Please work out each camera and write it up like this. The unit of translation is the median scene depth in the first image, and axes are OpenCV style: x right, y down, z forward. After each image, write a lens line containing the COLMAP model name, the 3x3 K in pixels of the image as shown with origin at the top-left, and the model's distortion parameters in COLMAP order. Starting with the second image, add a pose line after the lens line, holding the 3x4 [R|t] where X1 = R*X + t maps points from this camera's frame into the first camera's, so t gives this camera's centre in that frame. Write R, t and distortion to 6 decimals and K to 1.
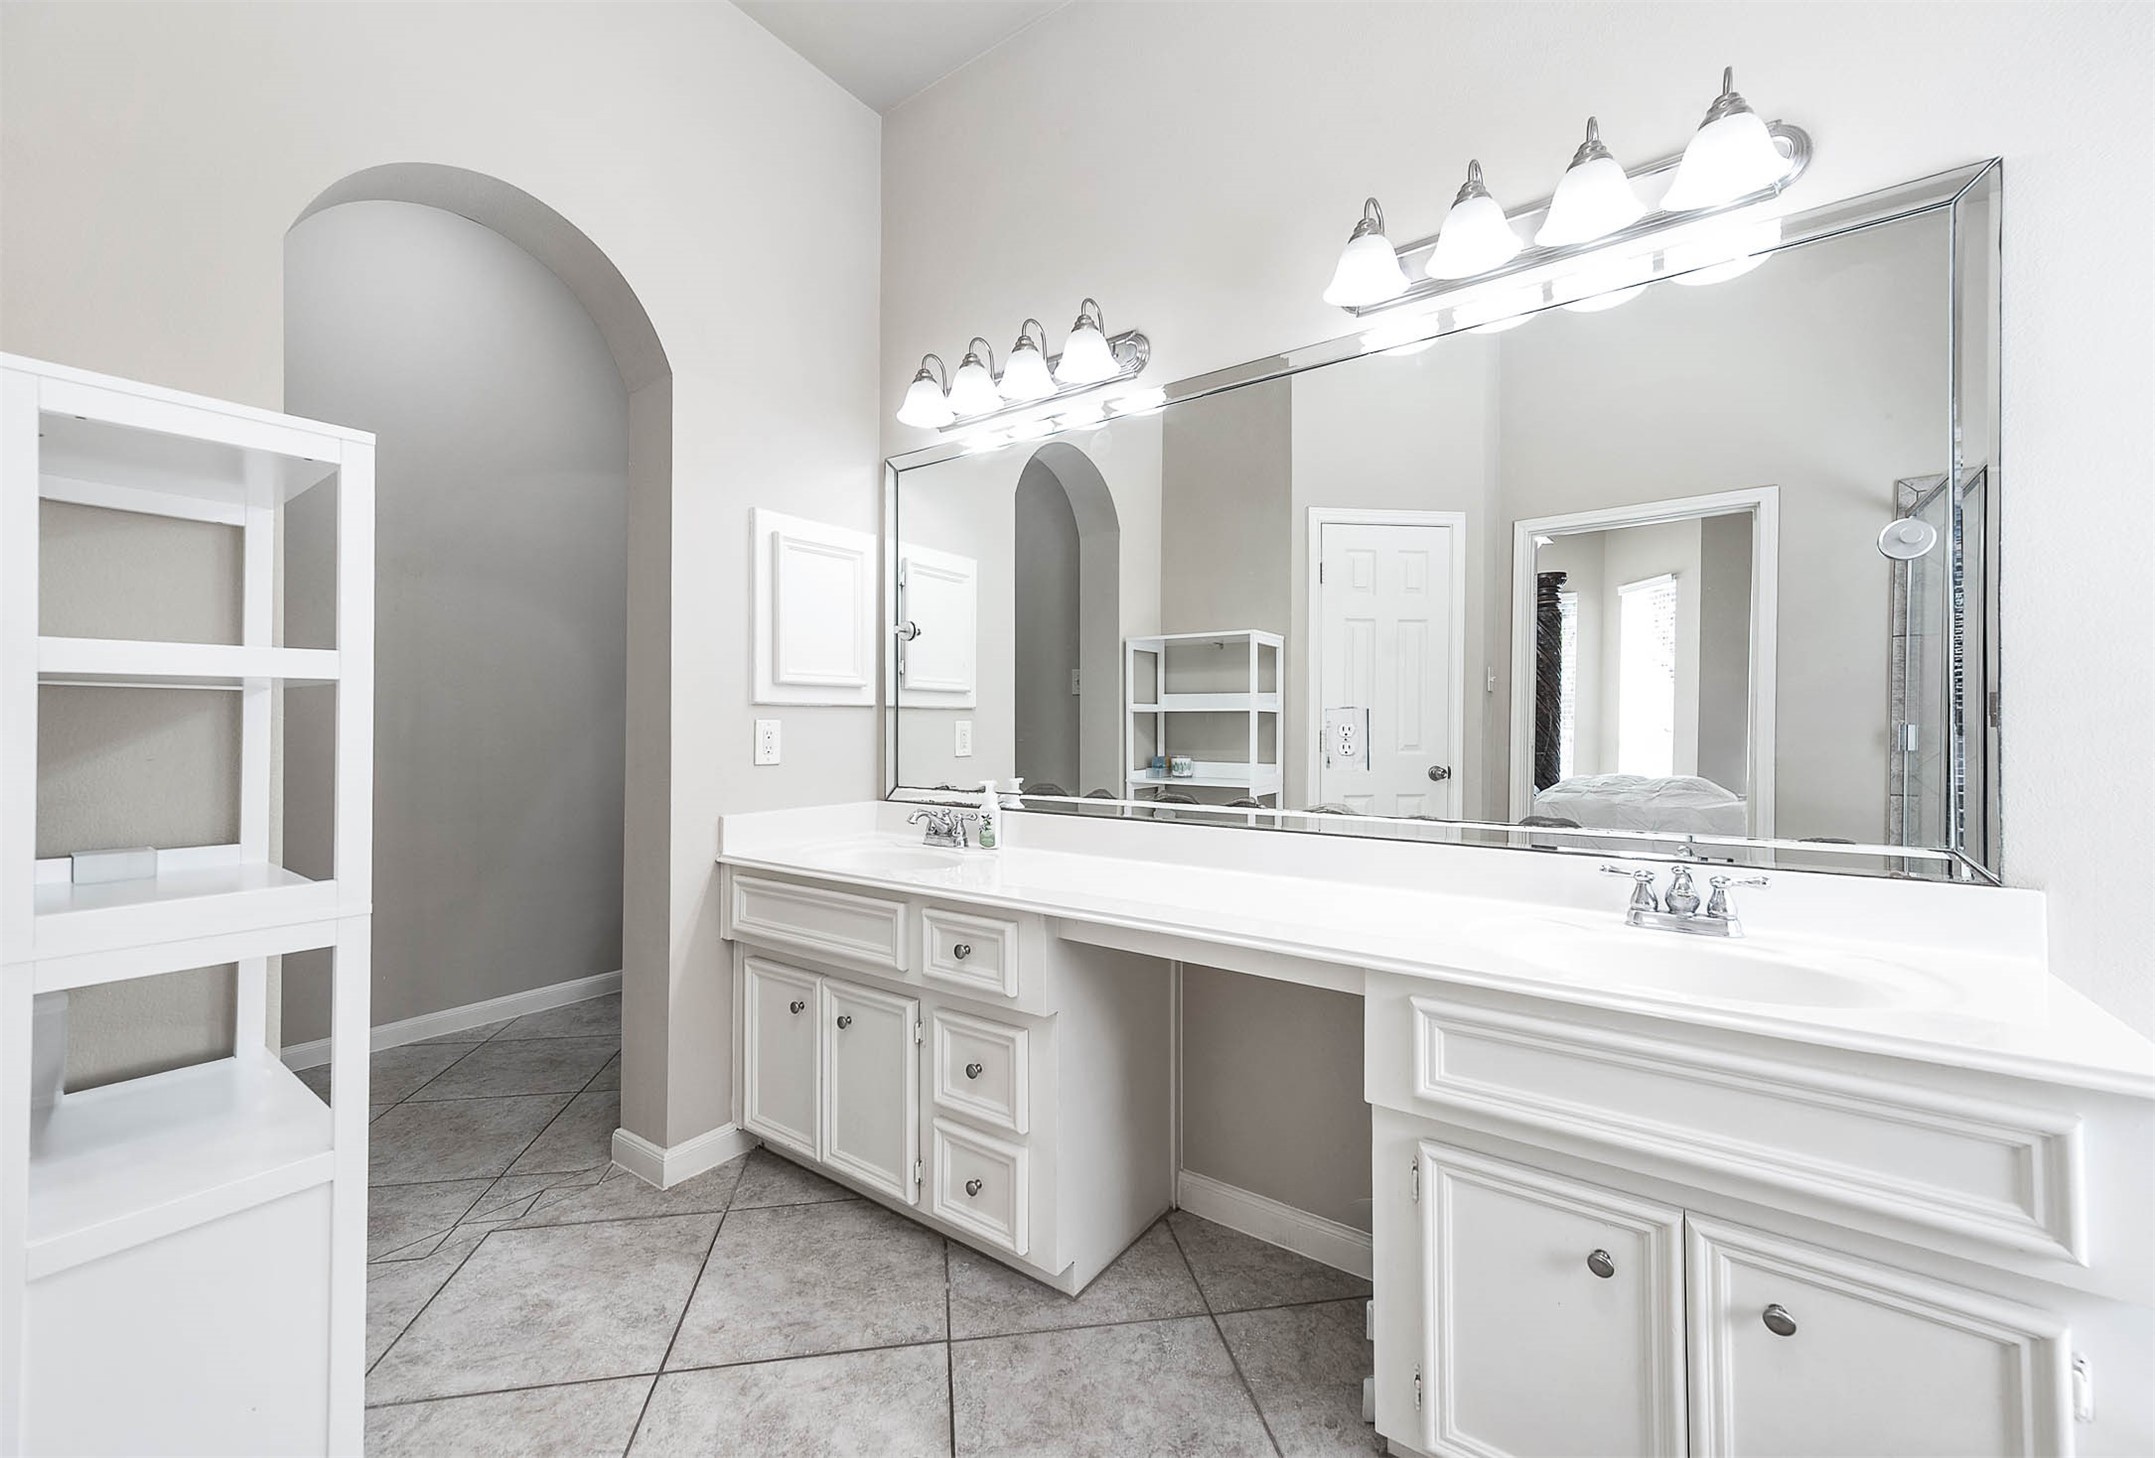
lens RADIAL K [[856.5, 0, 1061.0], [0, 856.5, 721.6], [0, 0, 1]] dist [0.010992, 0.000550]
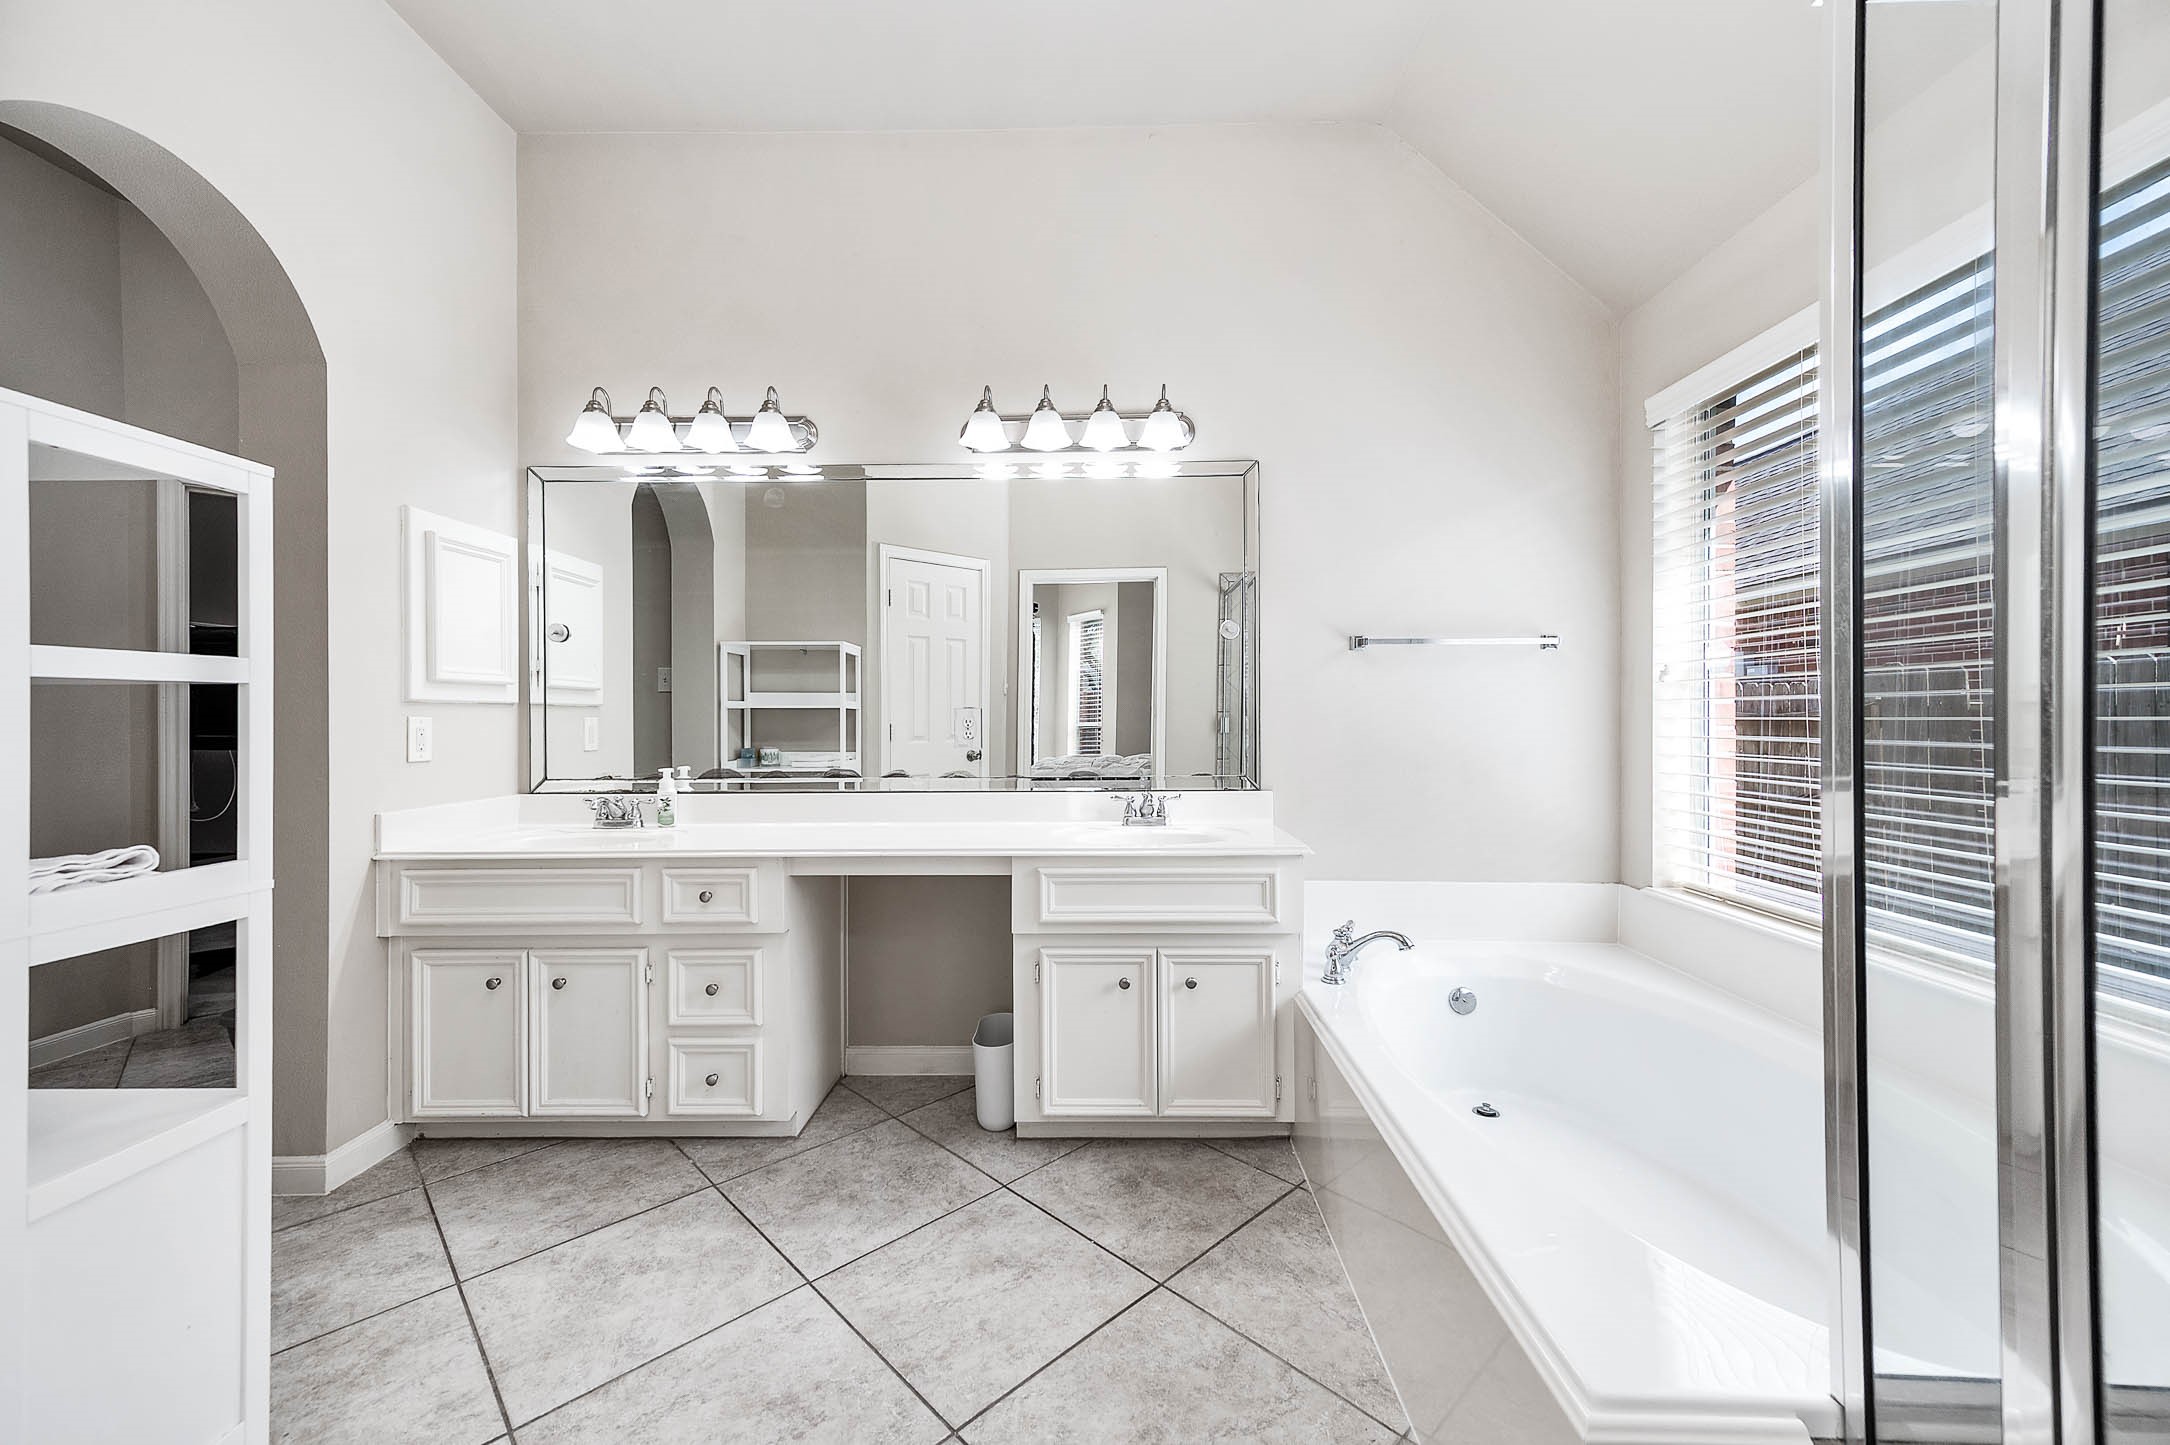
lens RADIAL K [[862.4, 0, 1086.0], [0, 862.4, 719.7], [0, 0, 1]] dist [0.010992, 0.000550]
pose [[0.812077, -0.005571, 0.583523, -0.383122], [0.003269, 0.999982, 0.004997, -0.001843], [-0.583541, -0.002150, 0.812081, -0.361788]]
